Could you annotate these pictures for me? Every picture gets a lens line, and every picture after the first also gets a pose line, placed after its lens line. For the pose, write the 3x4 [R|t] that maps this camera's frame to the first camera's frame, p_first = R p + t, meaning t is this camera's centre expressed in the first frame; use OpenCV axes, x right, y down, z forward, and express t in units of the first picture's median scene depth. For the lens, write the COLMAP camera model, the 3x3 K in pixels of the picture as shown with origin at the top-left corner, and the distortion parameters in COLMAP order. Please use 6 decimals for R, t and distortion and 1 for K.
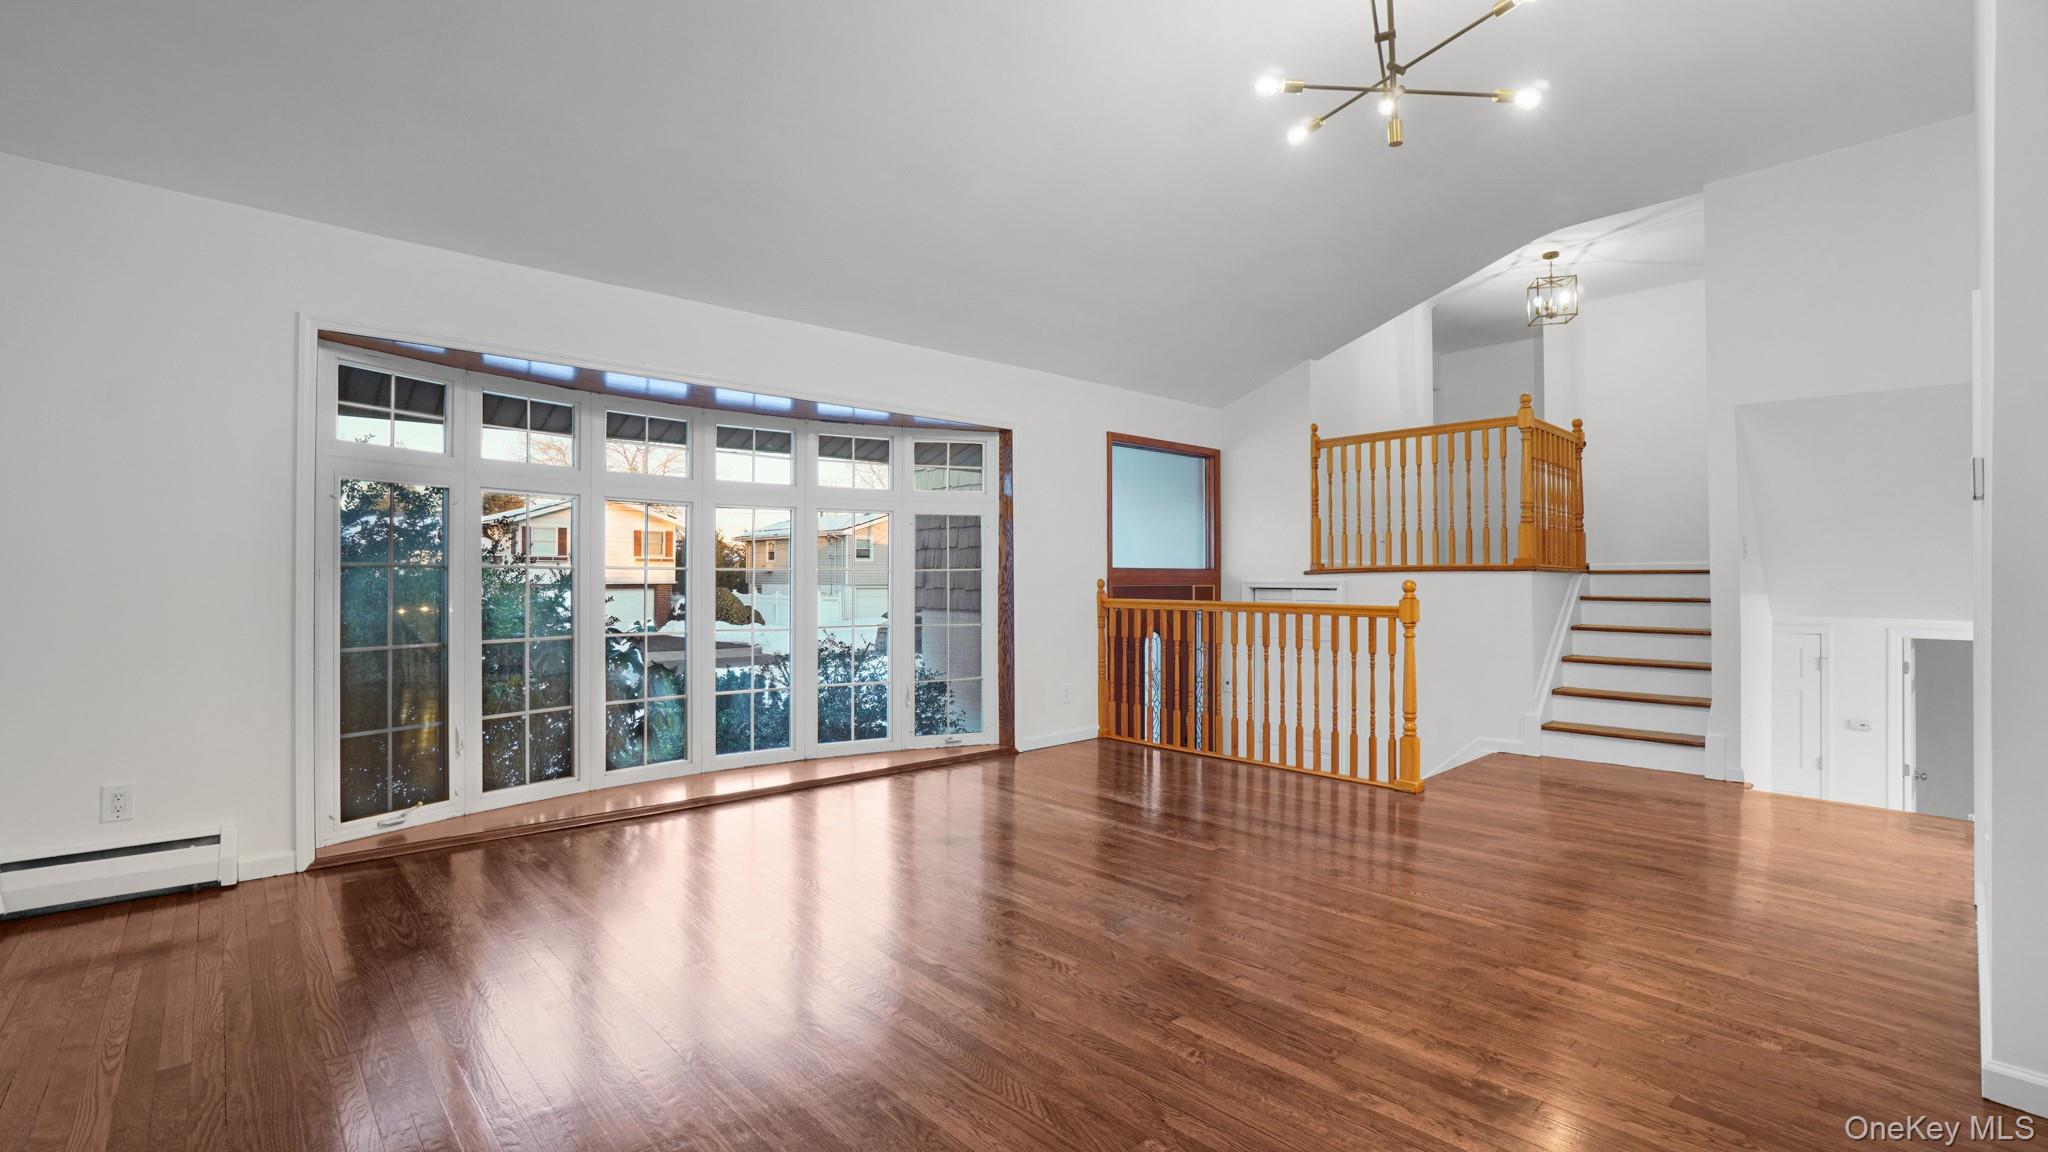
lens RADIAL K [[904.9, 0, 992.5], [0, 904.9, 566.7], [0, 0, 1]] dist [-0.035877, 0.026290]
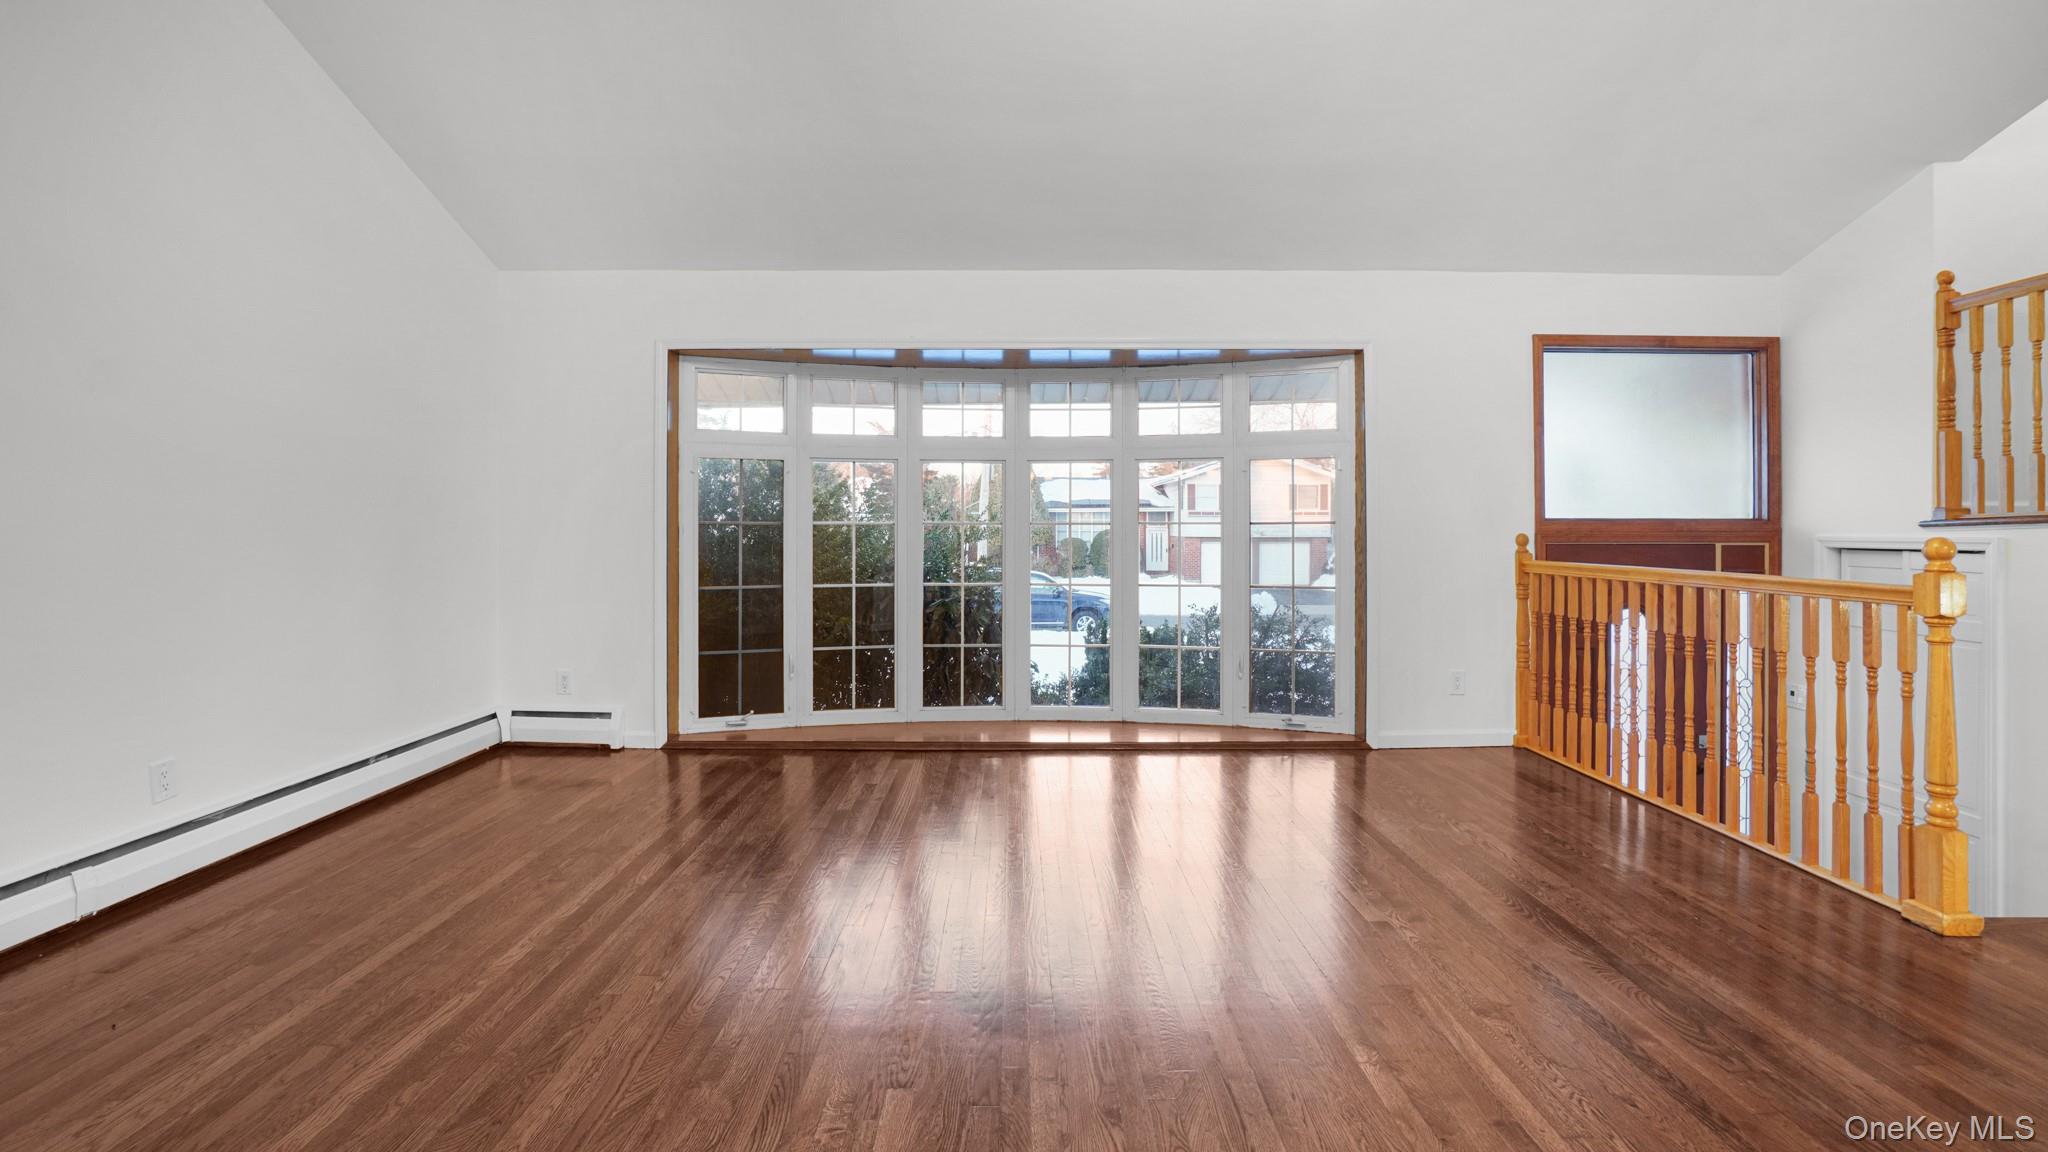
lens RADIAL K [[903.7, 0, 1022.4], [0, 903.7, 540.7], [0, 0, 1]] dist [-0.035466, 0.011280]
pose [[0.762130, 0.006750, -0.647389, 0.308860], [0.008227, 0.999764, 0.020109, 0.001114], [0.647372, -0.020652, 0.761895, 0.189202]]
